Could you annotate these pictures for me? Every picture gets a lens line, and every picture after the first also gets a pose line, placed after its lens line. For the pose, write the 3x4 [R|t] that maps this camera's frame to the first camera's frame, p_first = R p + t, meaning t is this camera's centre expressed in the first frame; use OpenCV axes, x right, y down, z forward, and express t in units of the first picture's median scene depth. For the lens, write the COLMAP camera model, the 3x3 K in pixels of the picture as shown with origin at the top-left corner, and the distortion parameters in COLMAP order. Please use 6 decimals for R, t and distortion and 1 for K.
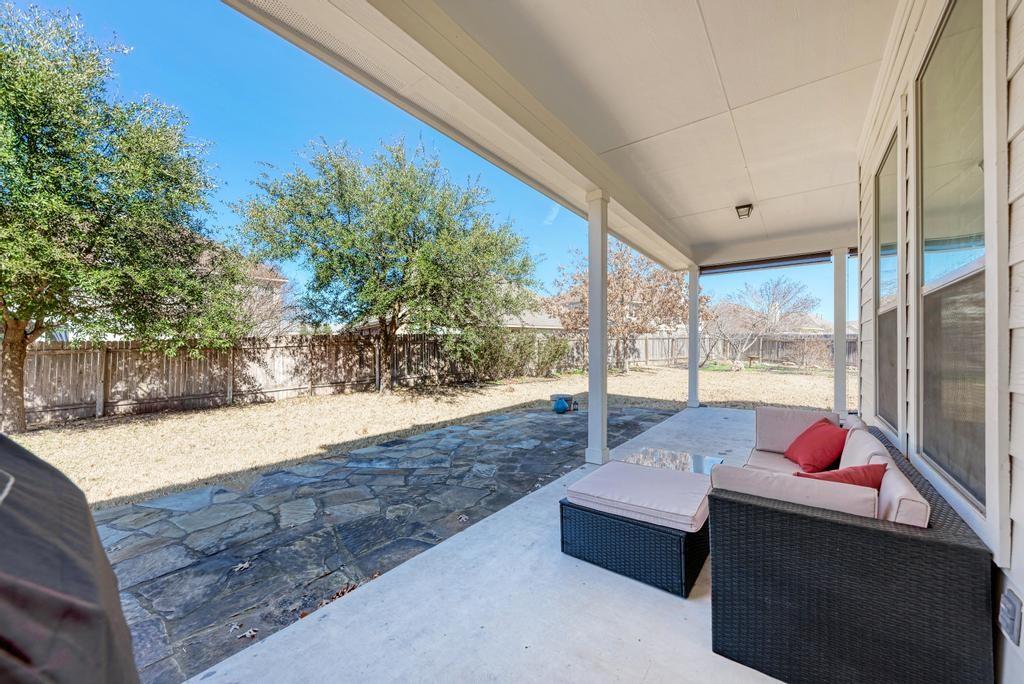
lens RADIAL K [[373.0, 0, 510.6], [0, 373.0, 343.5], [0, 0, 1]] dist [-0.003581, -0.000380]
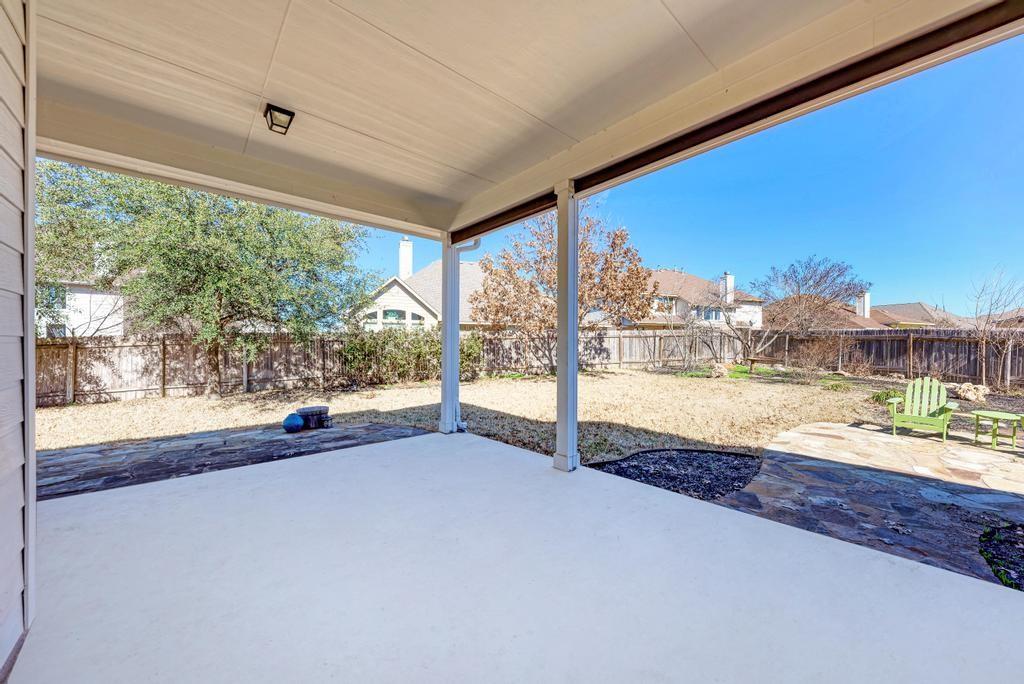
lens RADIAL K [[373.0, 0, 512.8], [0, 373.0, 341.2], [0, 0, 1]] dist [-0.003581, -0.000380]
pose [[0.980872, 0.001920, -0.194642, 0.519177], [-0.001872, 0.999998, 0.000428, -0.004903], [0.194643, -0.000055, 0.980874, 0.234078]]
